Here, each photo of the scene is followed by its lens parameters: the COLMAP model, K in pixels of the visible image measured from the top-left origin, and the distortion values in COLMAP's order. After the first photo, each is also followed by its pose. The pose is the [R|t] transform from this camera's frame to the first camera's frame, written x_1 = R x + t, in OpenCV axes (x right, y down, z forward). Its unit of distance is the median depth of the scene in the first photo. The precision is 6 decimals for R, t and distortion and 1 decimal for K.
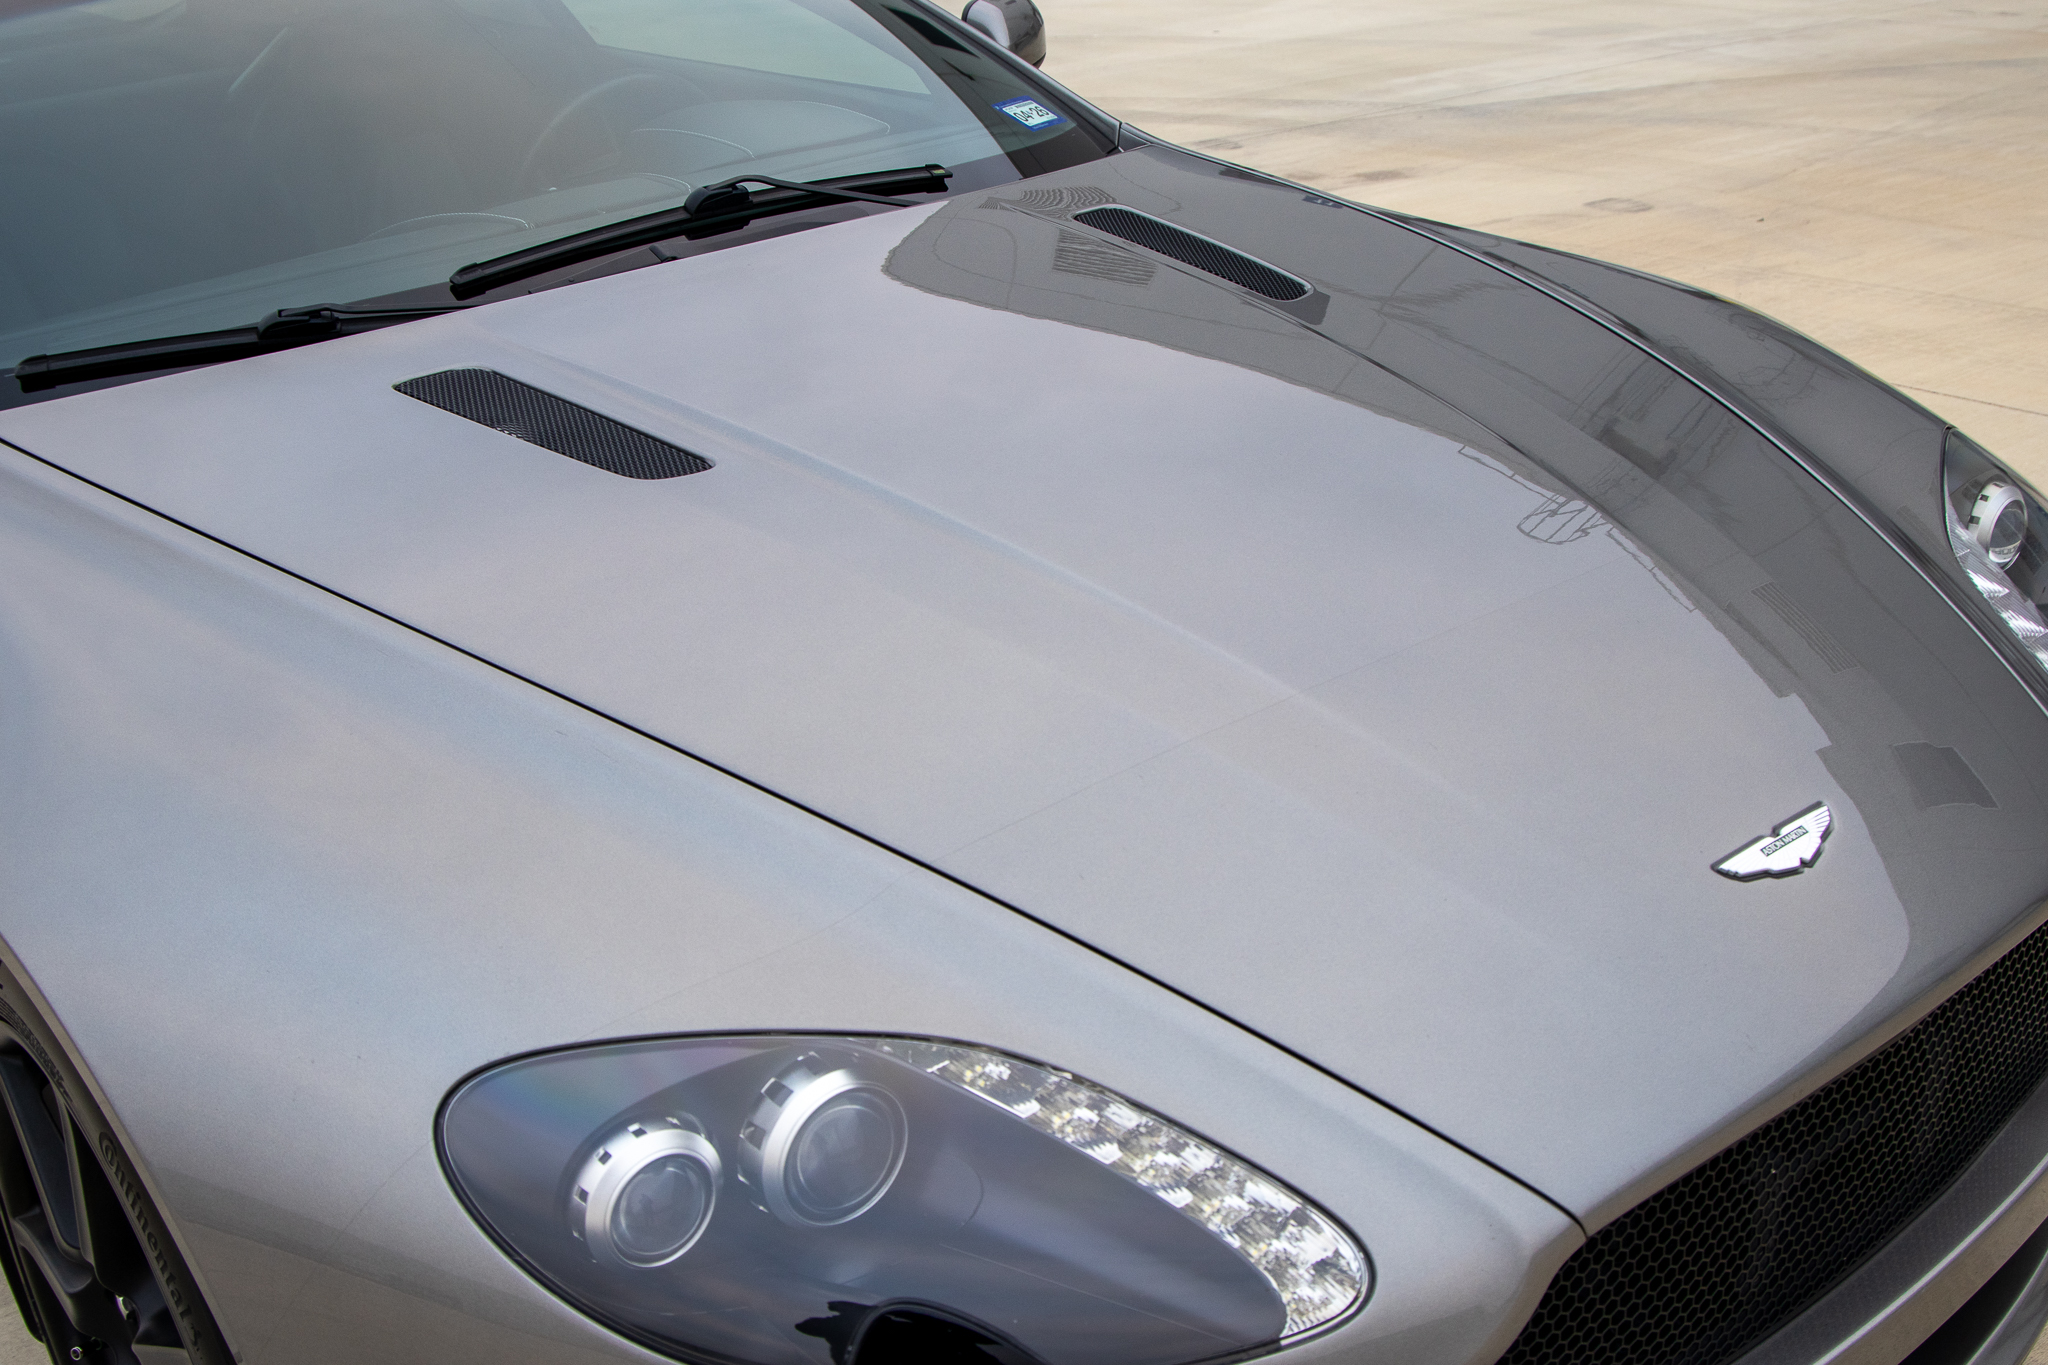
lens RADIAL K [[2260.8, 0, 1031.5], [0, 2260.8, 688.4], [0, 0, 1]] dist [-0.084739, 0.032883]
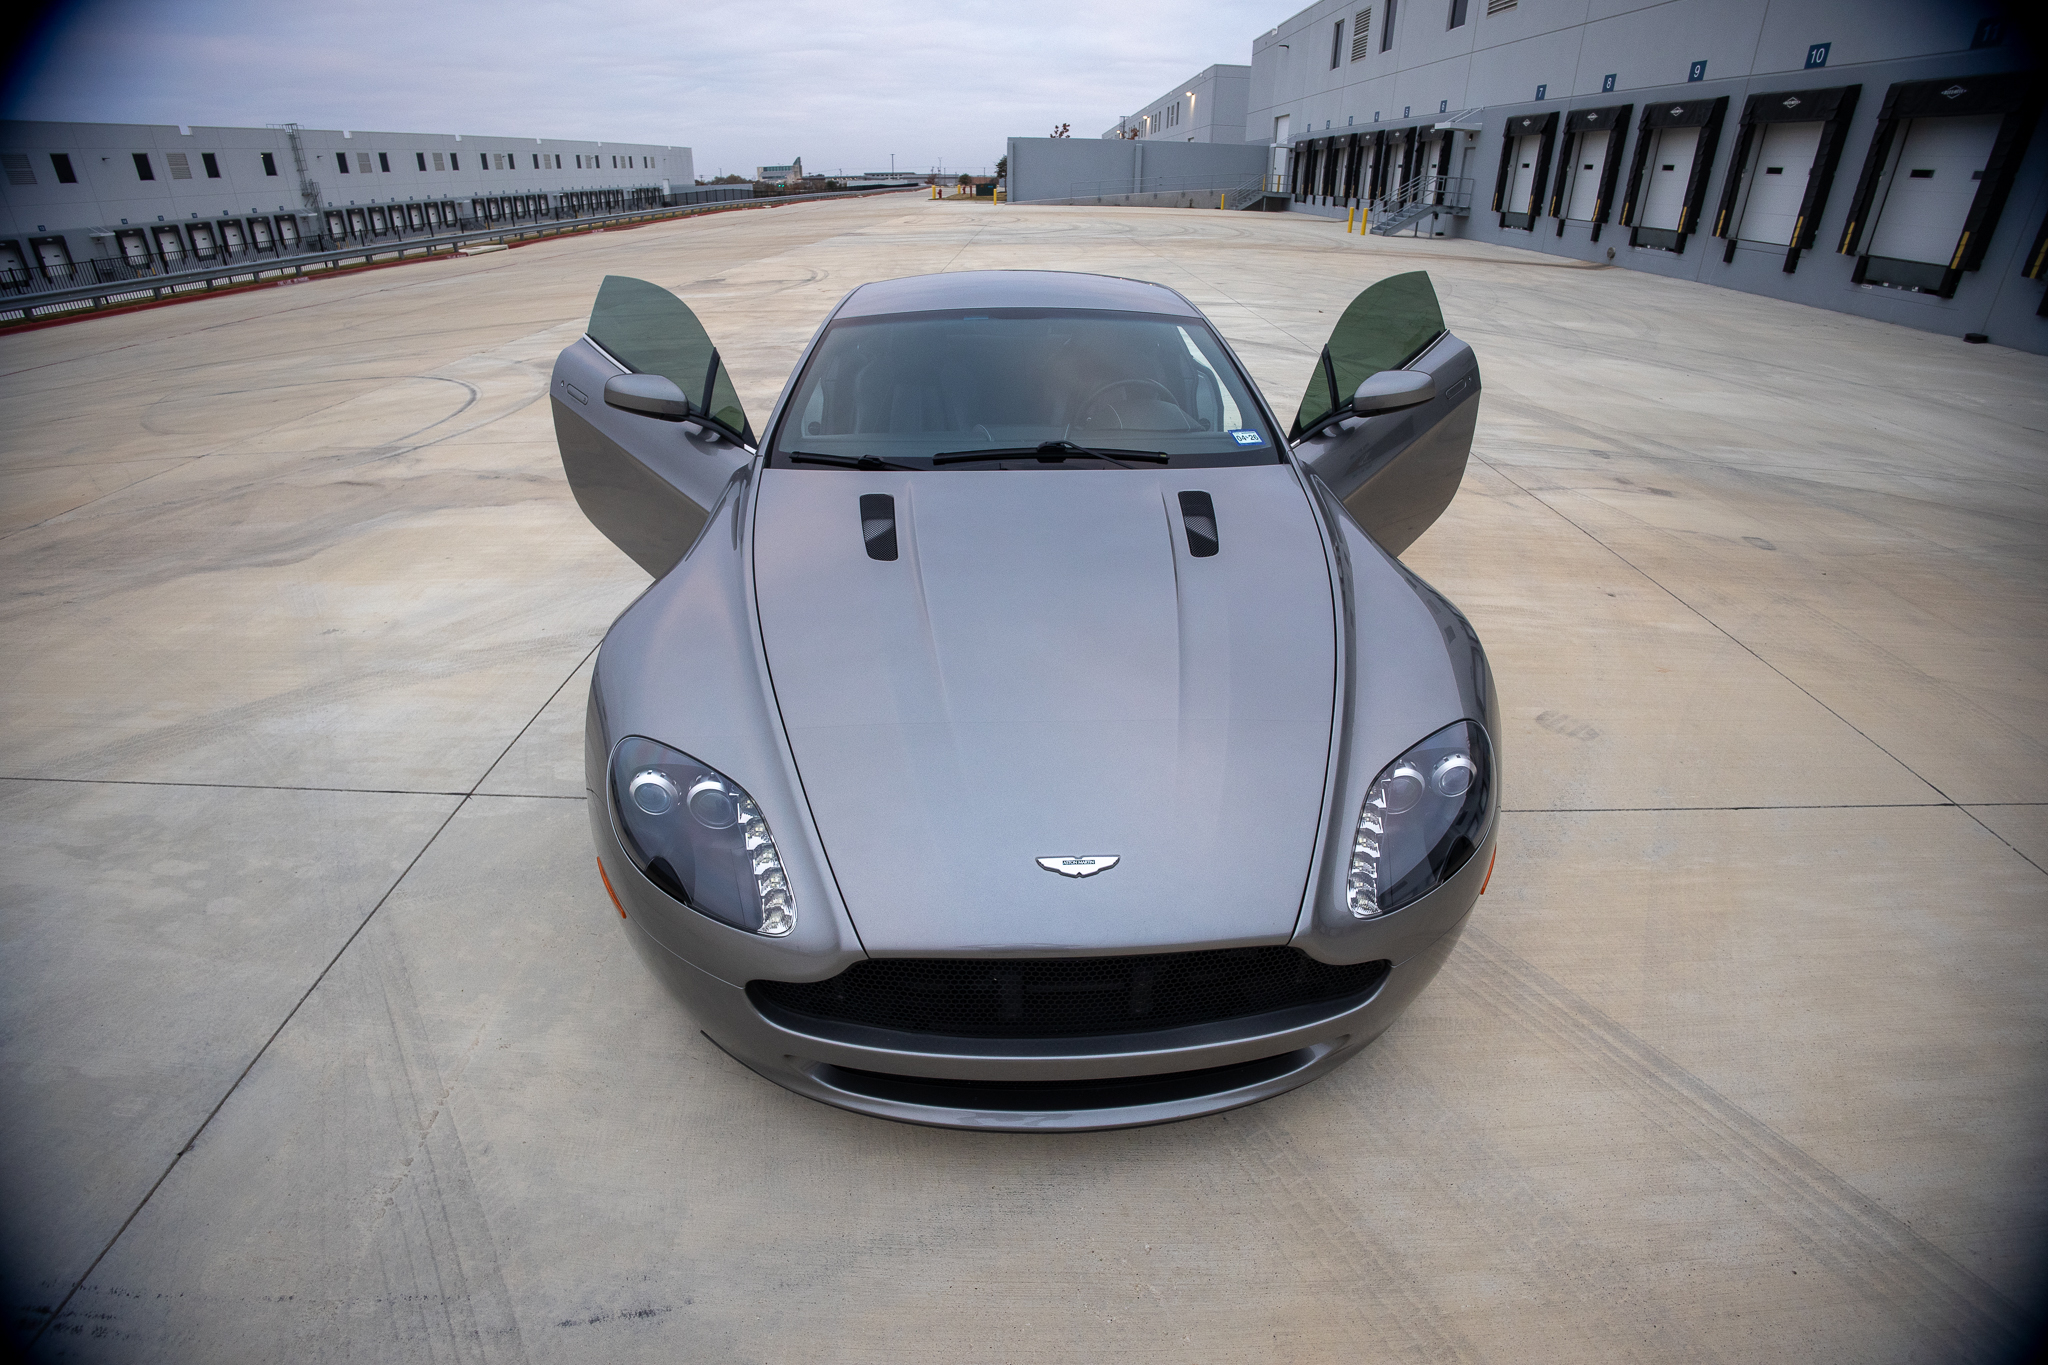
lens RADIAL K [[932.1, 0, 1013.9], [0, 932.1, 686.1], [0, 0, 1]] dist [-0.153381, 0.036932]
pose [[0.789113, 0.360387, -0.497415, 0.431953], [-0.292837, 0.932568, 0.211098, -0.175351], [0.539951, -0.020919, 0.841437, 0.109820]]
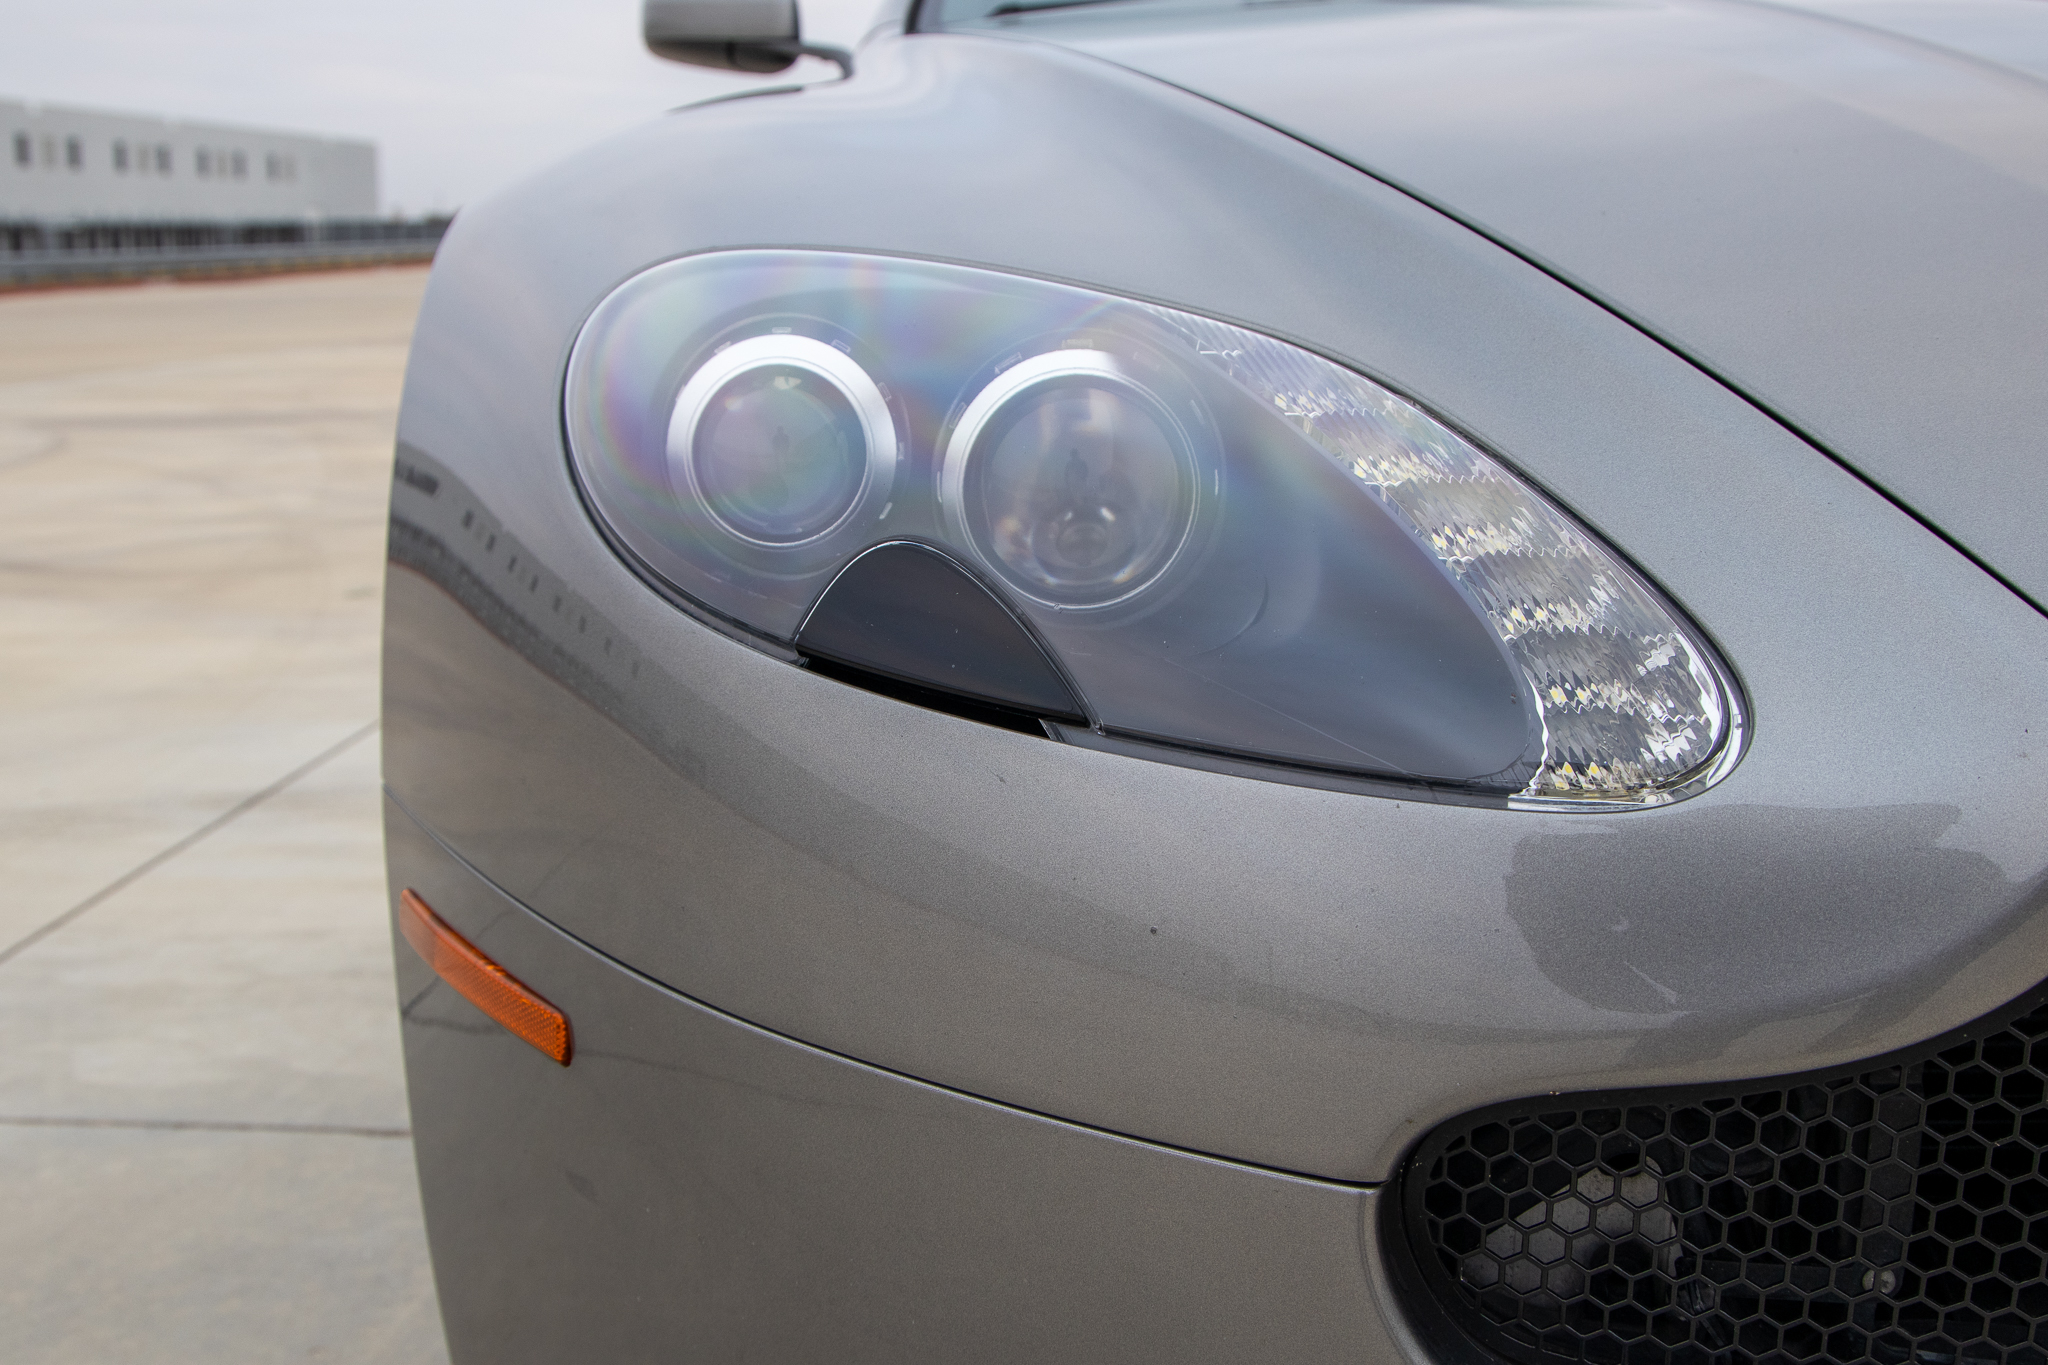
lens RADIAL K [[2260.8, 0, 1031.5], [0, 2260.8, 688.4], [0, 0, 1]] dist [-0.084739, 0.032883]
pose [[0.771429, 0.189968, -0.607296, 0.172168], [-0.299068, 0.950657, -0.082522, 0.177884], [0.561654, 0.245283, 0.790178, 0.276774]]
